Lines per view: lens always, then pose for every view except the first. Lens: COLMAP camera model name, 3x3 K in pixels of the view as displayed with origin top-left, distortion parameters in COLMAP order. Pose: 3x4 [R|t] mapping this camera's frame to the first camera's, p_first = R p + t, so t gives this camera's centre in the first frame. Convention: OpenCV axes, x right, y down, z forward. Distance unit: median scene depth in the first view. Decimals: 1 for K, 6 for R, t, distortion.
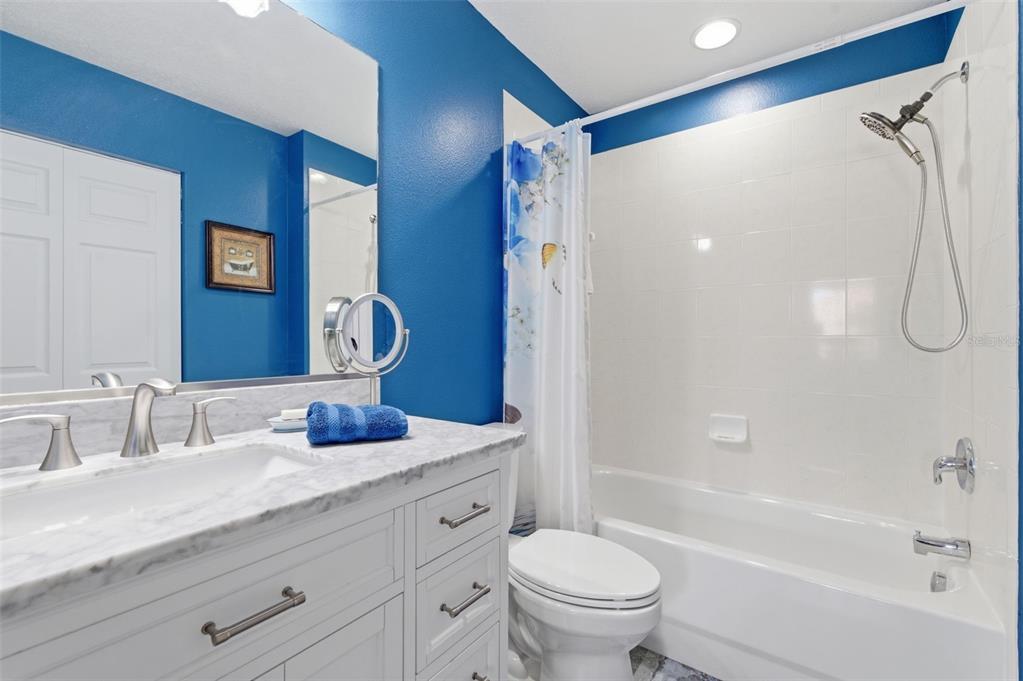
lens RADIAL K [[451.9, 0, 509.1], [0, 451.9, 341.1], [0, 0, 1]] dist [0.002113, 0.001850]
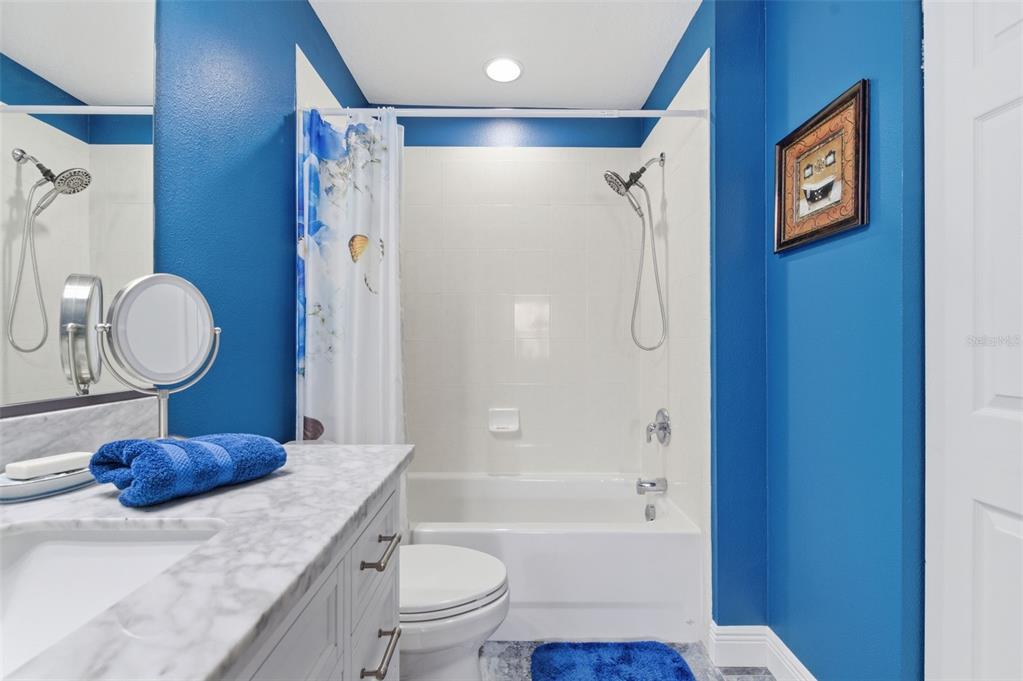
lens RADIAL K [[451.9, 0, 510.8], [0, 451.9, 341.2], [0, 0, 1]] dist [0.002113, 0.001850]
pose [[0.804663, 0.000819, 0.593731, -0.230138], [0.001064, 0.999995, -0.002822, -0.001283], [-0.593730, 0.002902, 0.804659, 0.105252]]
